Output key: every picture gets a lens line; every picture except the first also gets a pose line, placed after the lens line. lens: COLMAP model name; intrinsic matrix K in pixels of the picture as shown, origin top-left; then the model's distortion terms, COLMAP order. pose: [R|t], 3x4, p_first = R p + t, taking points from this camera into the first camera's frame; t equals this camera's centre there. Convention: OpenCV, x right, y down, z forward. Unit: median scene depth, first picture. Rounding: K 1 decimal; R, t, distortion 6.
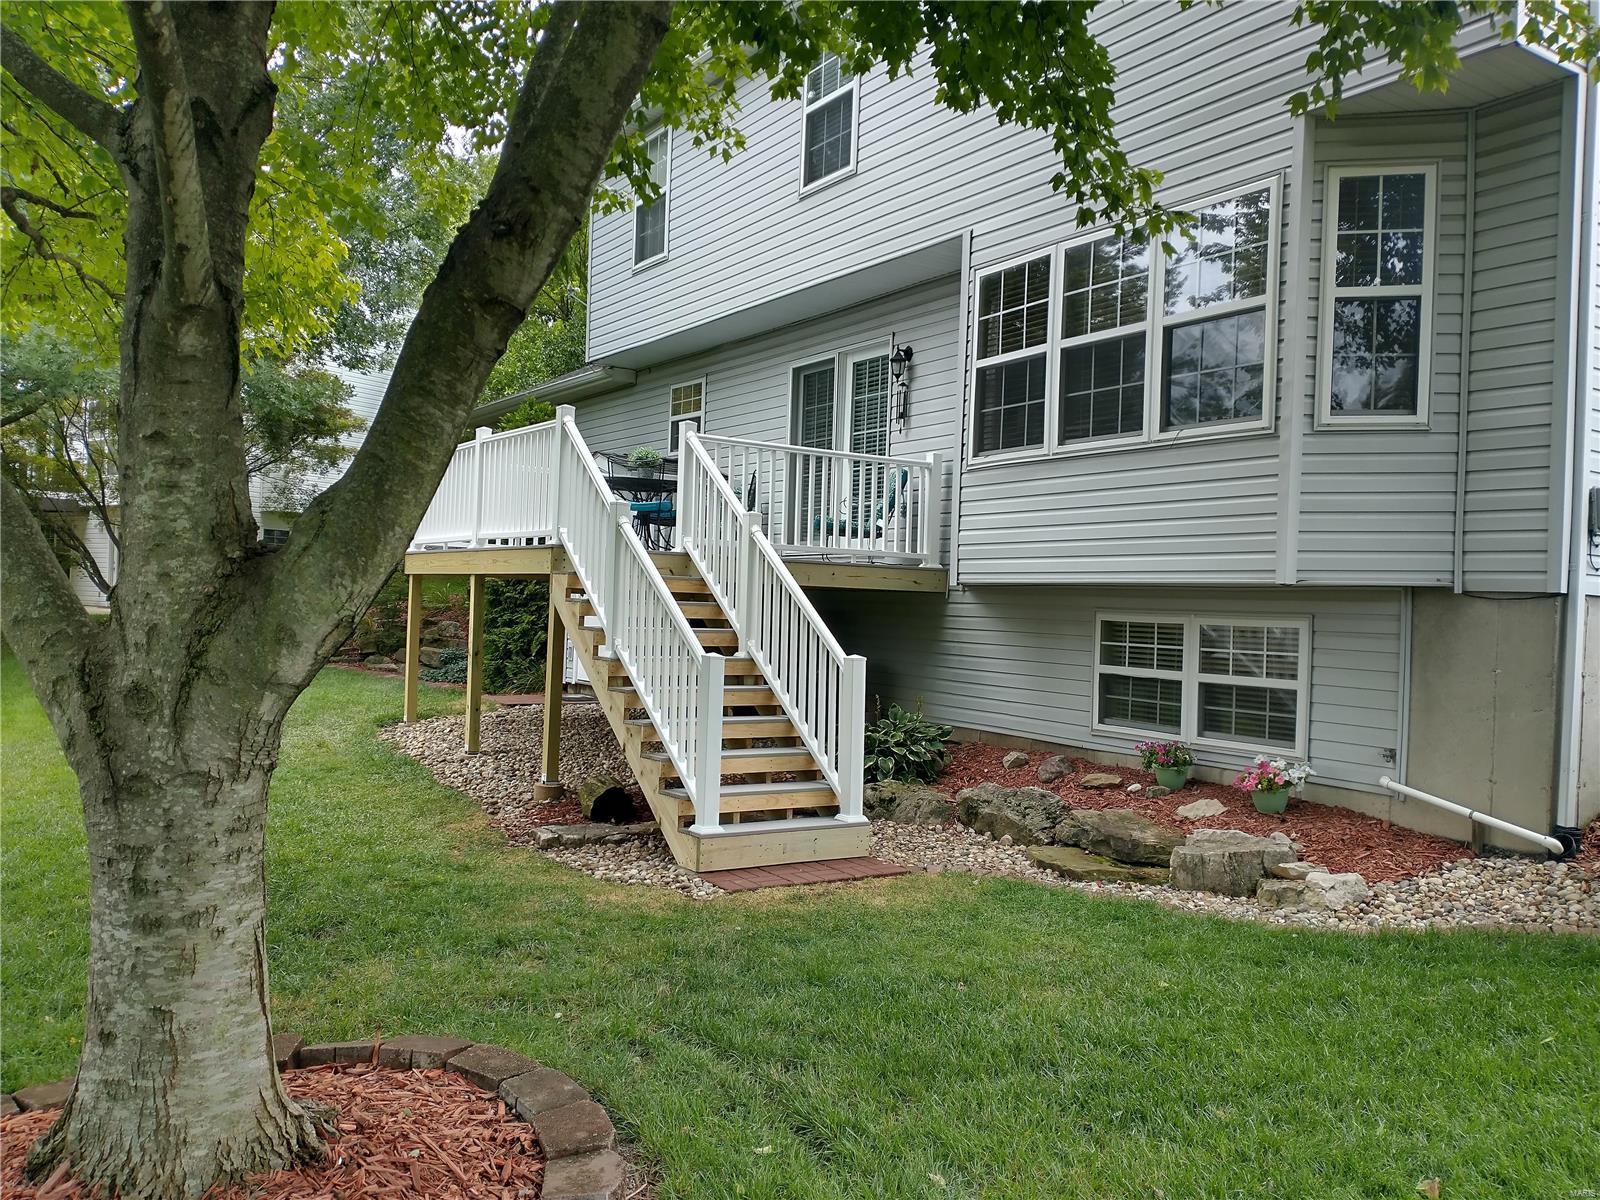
lens RADIAL K [[1270.1, 0, 798.3], [0, 1270.1, 606.1], [0, 0, 1]] dist [0.026003, -0.008987]
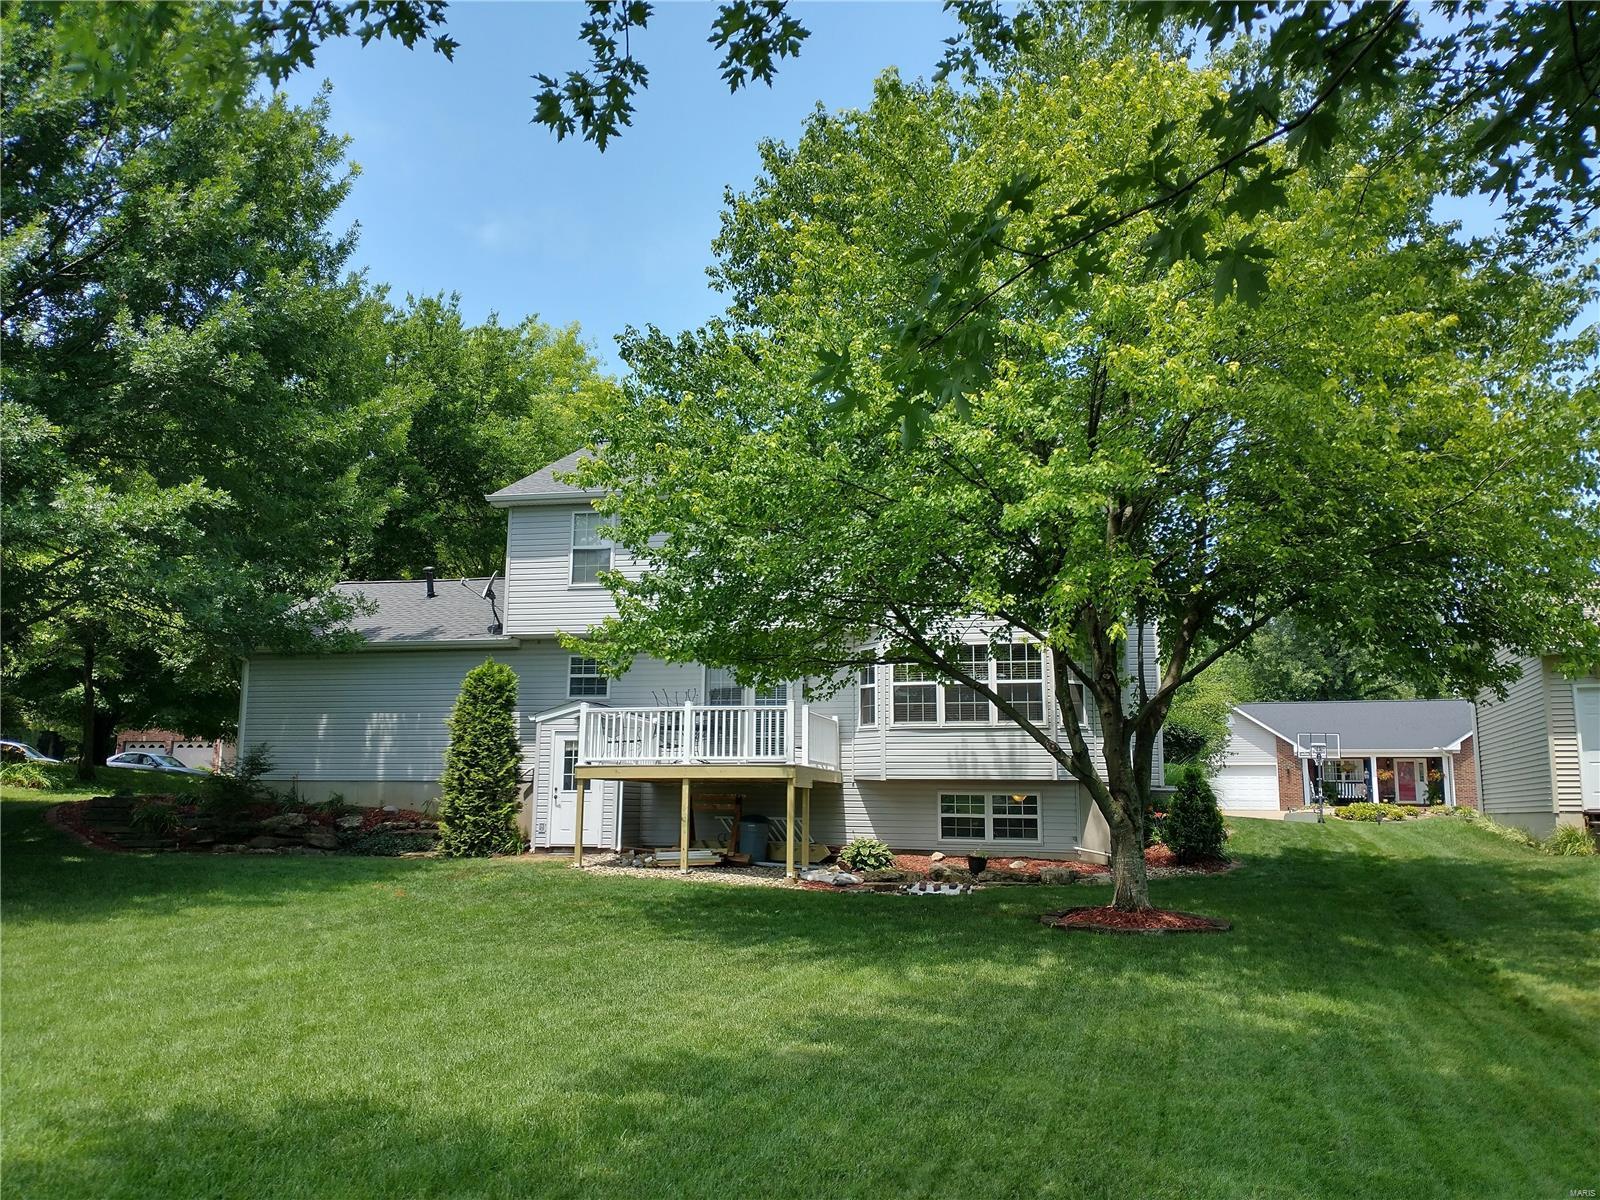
lens RADIAL K [[1270.1, 0, 798.2], [0, 1270.1, 599.1], [0, 0, 1]] dist [0.026003, -0.008987]
pose [[0.736016, 0.093369, 0.670494, -1.650072], [0.012918, 0.988326, -0.151808, 0.007638], [-0.676841, 0.120394, 0.726217, -0.611718]]
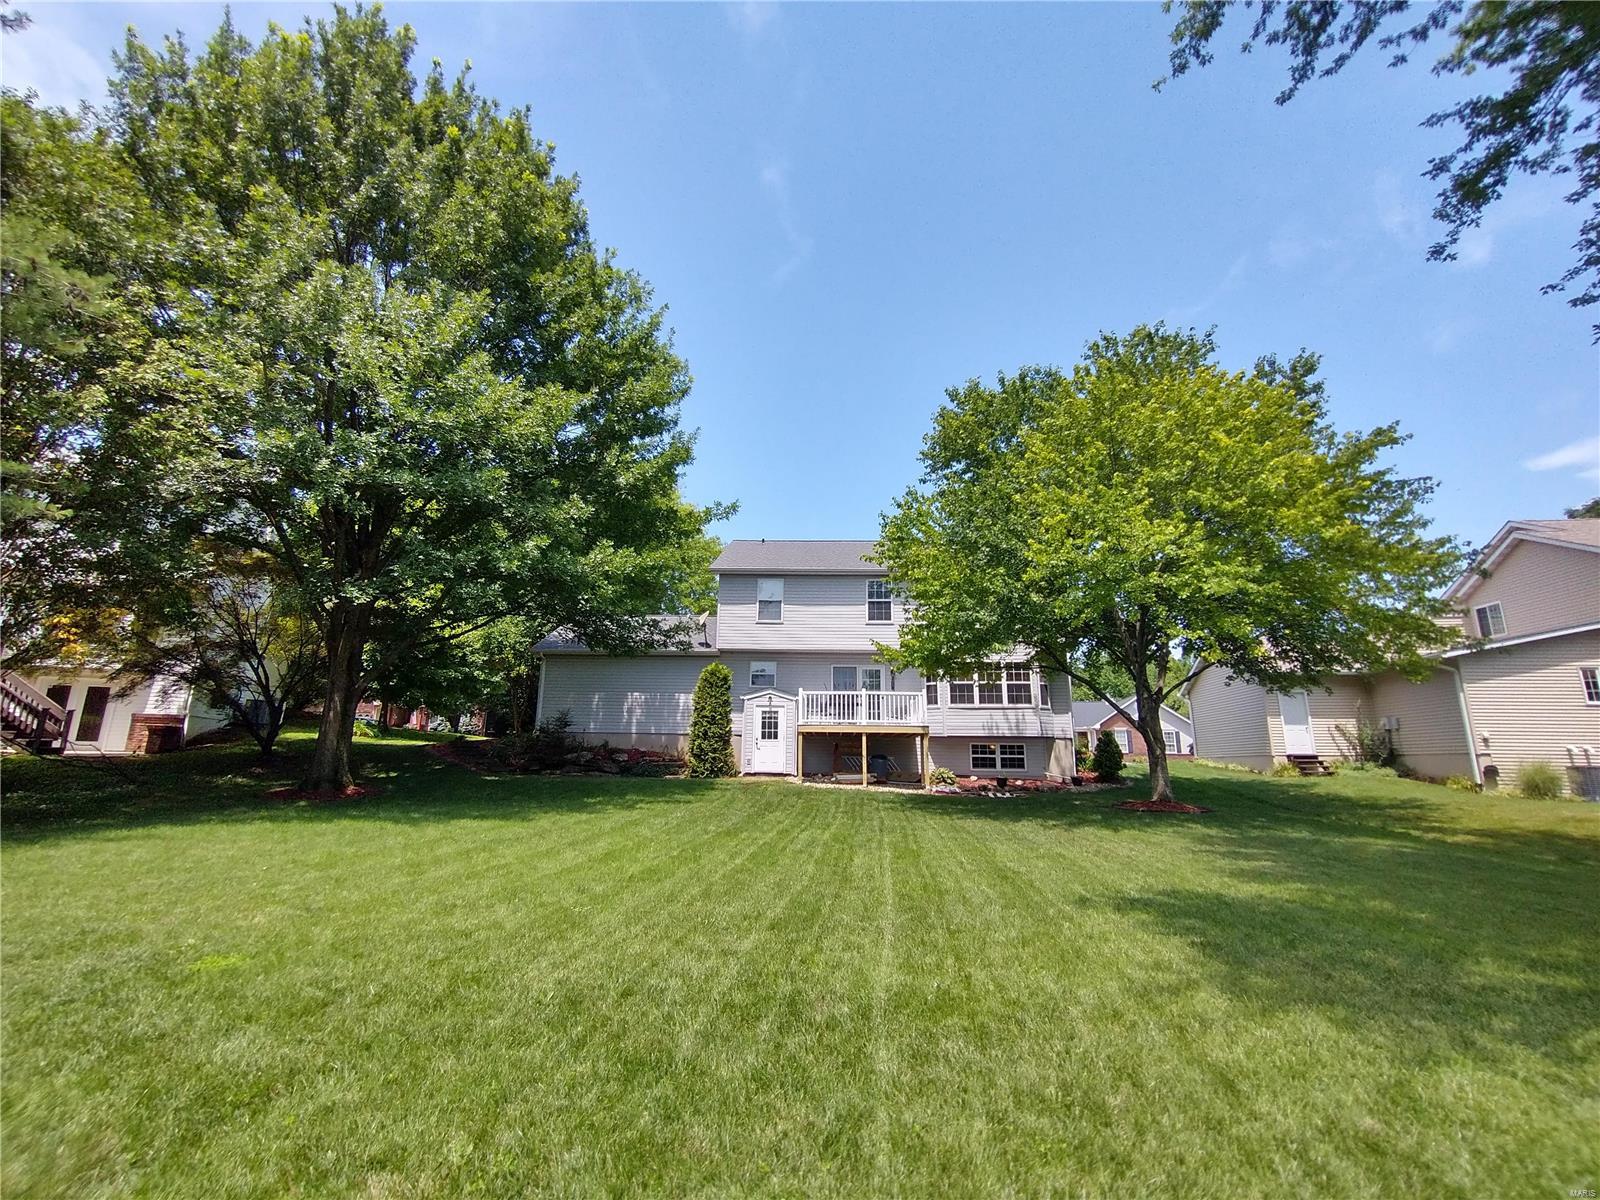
lens RADIAL K [[716.9, 0, 806.0], [0, 716.9, 592.6], [0, 0, 1]] dist [0.004151, 0.000260]
pose [[0.585881, 0.173985, 0.791500, -2.210889], [0.004282, 0.976004, -0.217712, 0.037837], [-0.810386, 0.130942, 0.571077, -0.009061]]
